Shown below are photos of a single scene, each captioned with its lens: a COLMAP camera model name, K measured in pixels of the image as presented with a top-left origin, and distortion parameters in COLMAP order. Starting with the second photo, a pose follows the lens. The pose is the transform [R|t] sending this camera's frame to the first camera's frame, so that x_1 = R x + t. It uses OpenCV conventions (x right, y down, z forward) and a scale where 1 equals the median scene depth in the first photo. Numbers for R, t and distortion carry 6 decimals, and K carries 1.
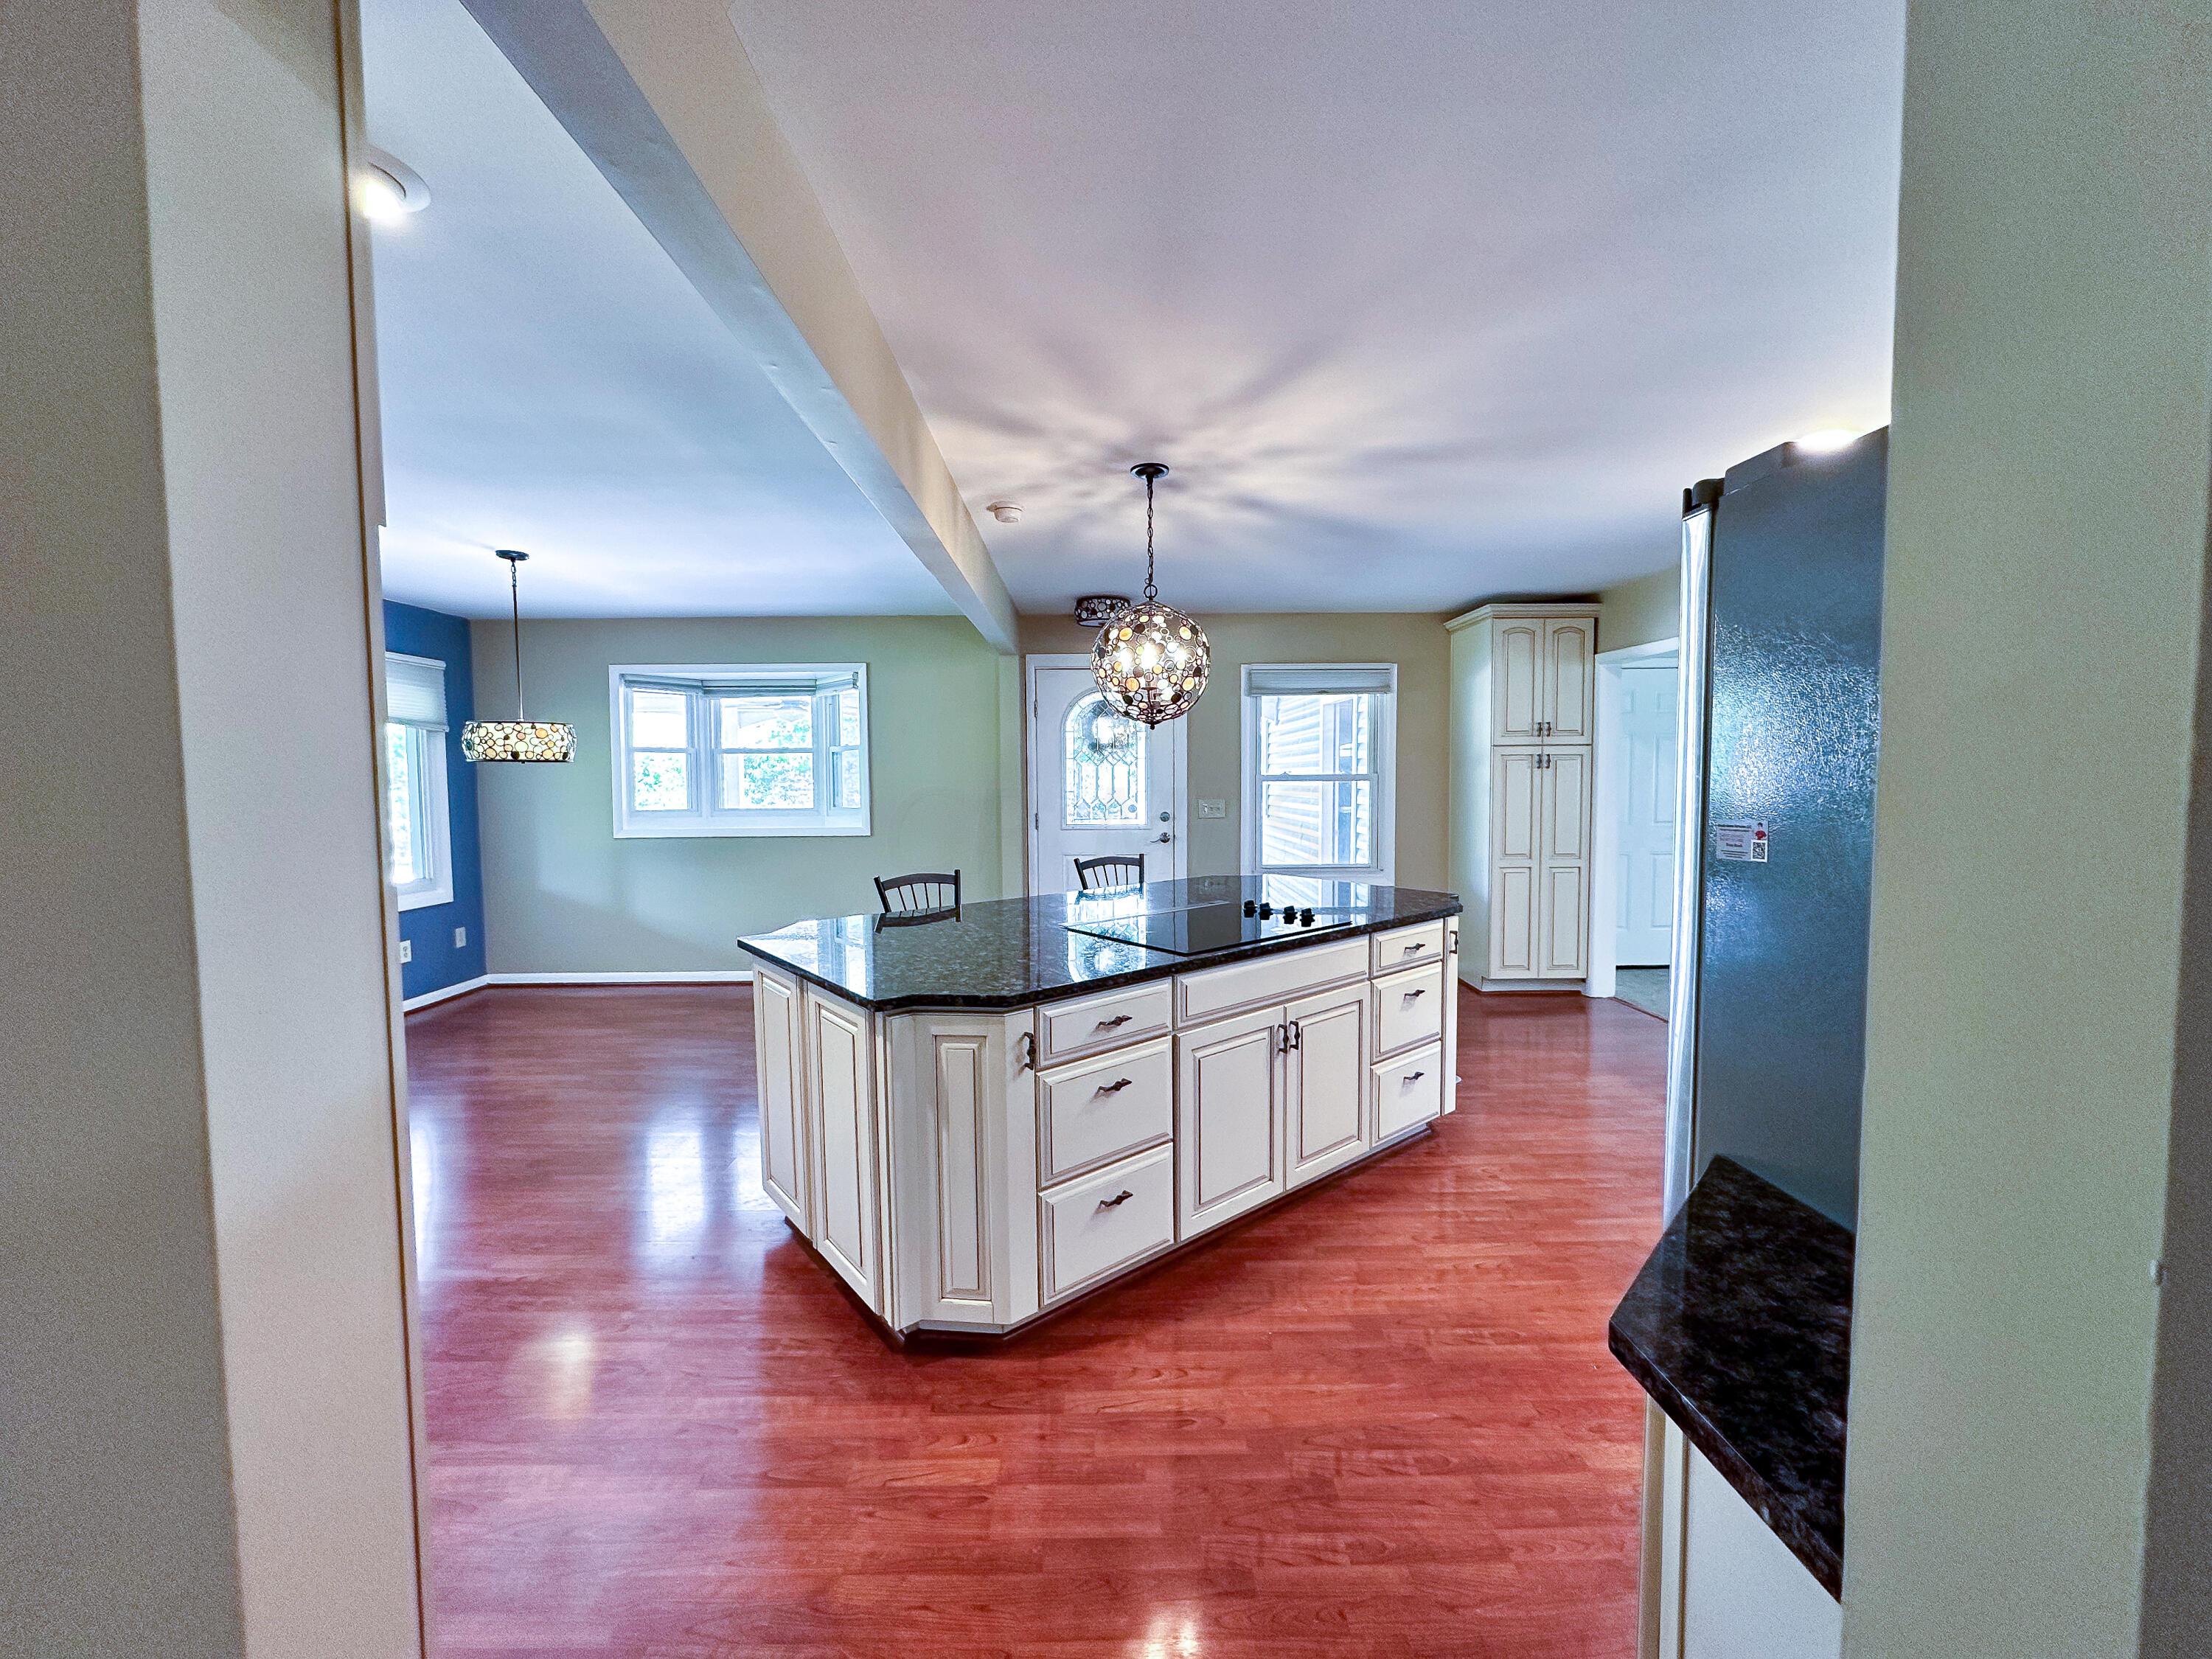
lens RADIAL K [[888.0, 0, 1106.0], [0, 888.0, 829.5], [0, 0, 1]] dist [-0.017426, -0.000082]
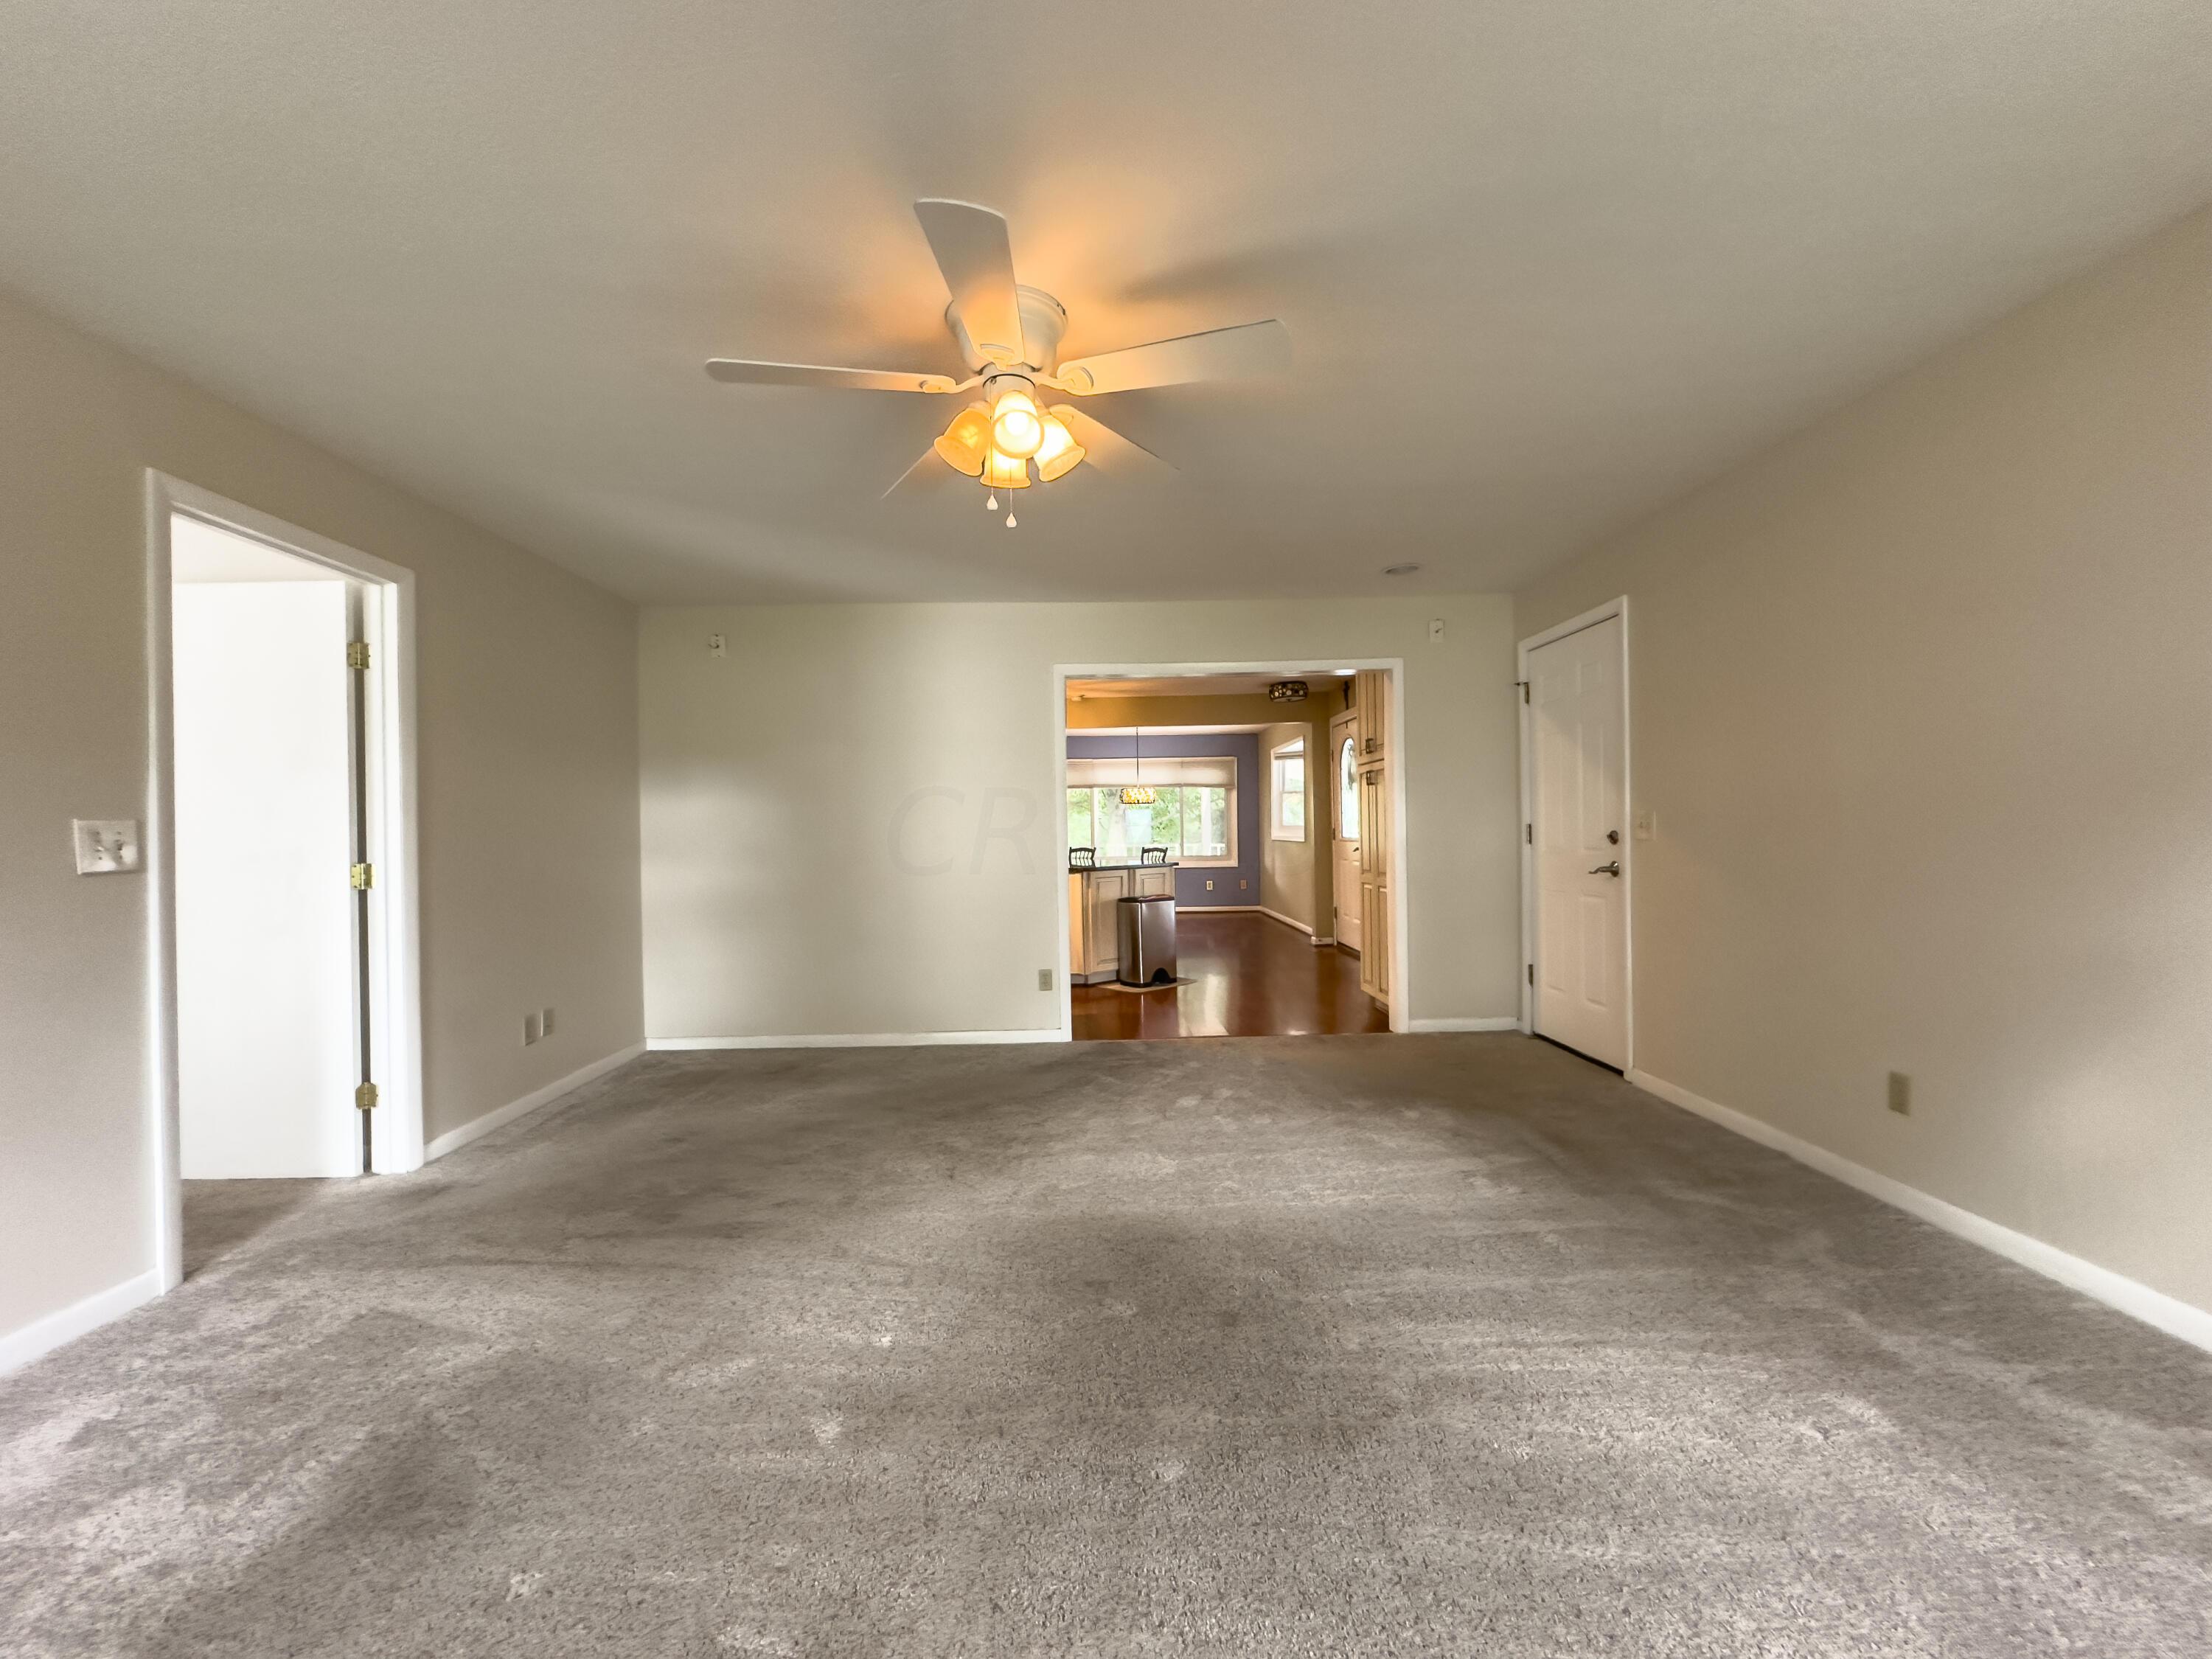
lens RADIAL K [[888.0, 0, 1106.0], [0, 888.0, 829.5], [0, 0, 1]] dist [-0.017426, -0.000082]
pose [[0.006829, 0.007015, -0.999952, 2.618724], [-0.037290, 0.999282, 0.006756, -0.021689], [0.999281, 0.037242, 0.007085, 1.204538]]
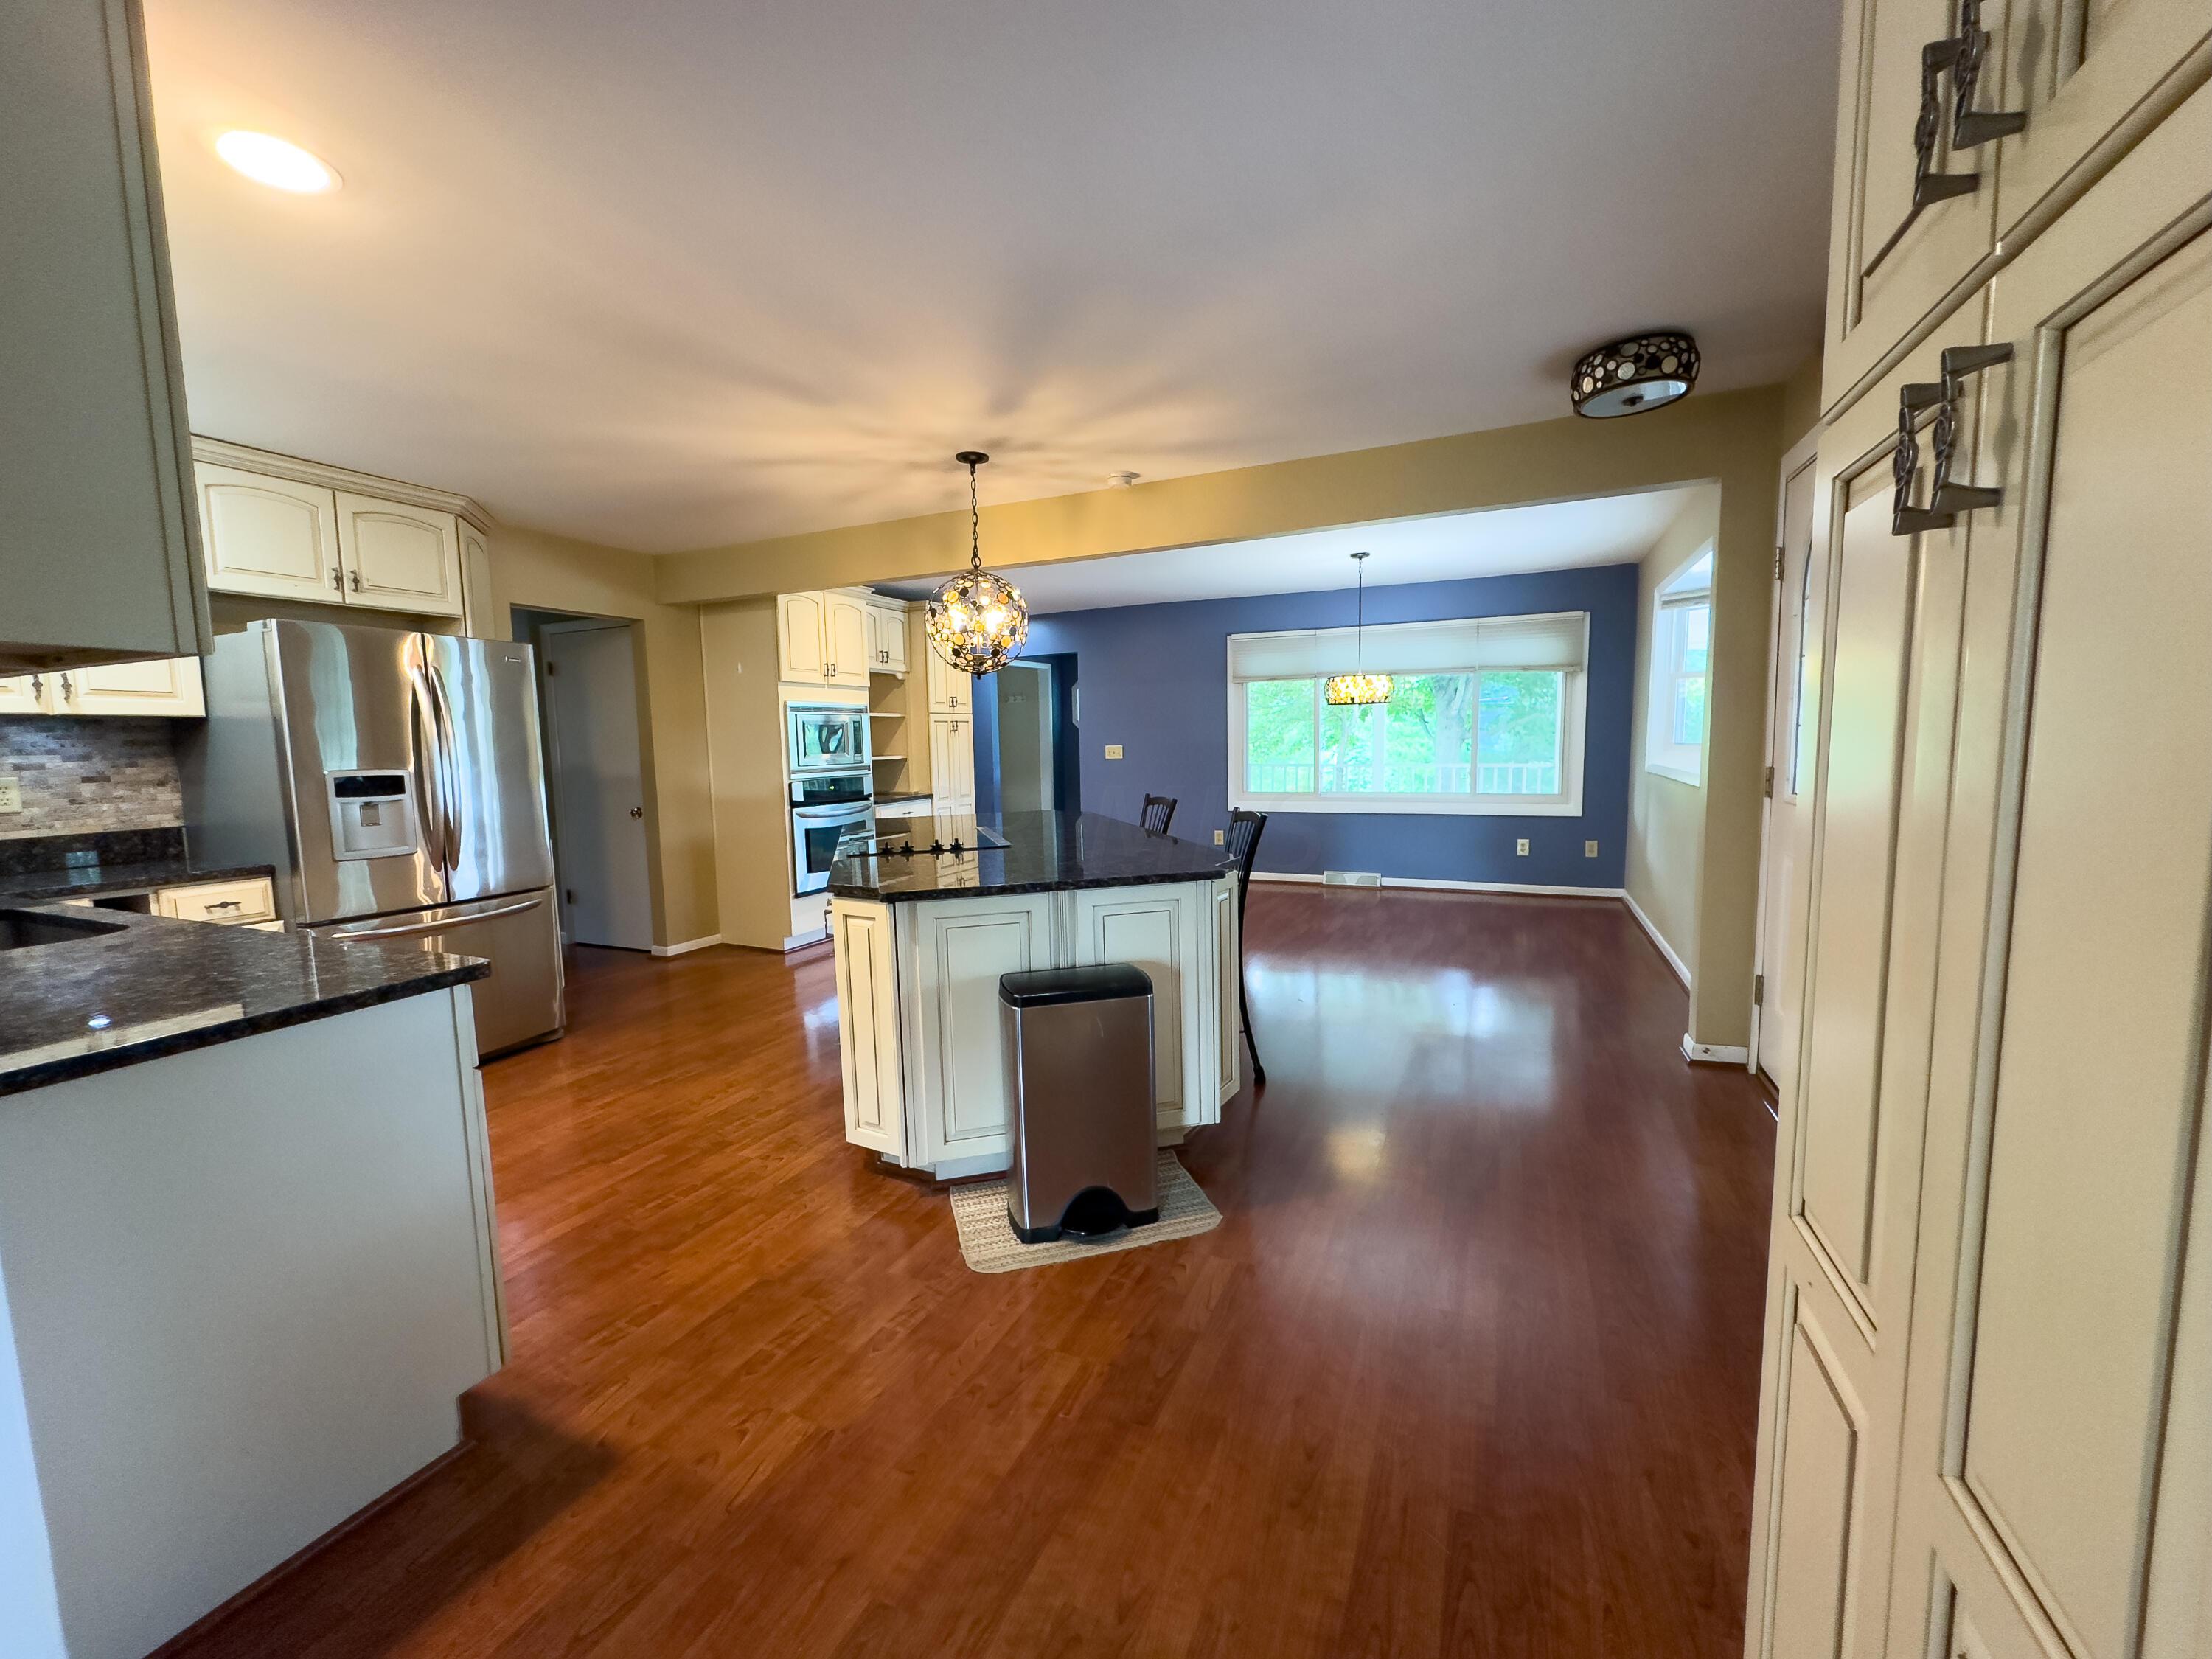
lens RADIAL K [[888.0, 0, 1106.0], [0, 888.0, 829.5], [0, 0, 1]] dist [-0.017426, -0.000082]
pose [[-0.417949, 0.110250, -0.901756, 1.077420], [-0.024391, 0.990889, 0.132453, -0.075692], [0.908143, 0.077353, -0.411452, 1.666096]]
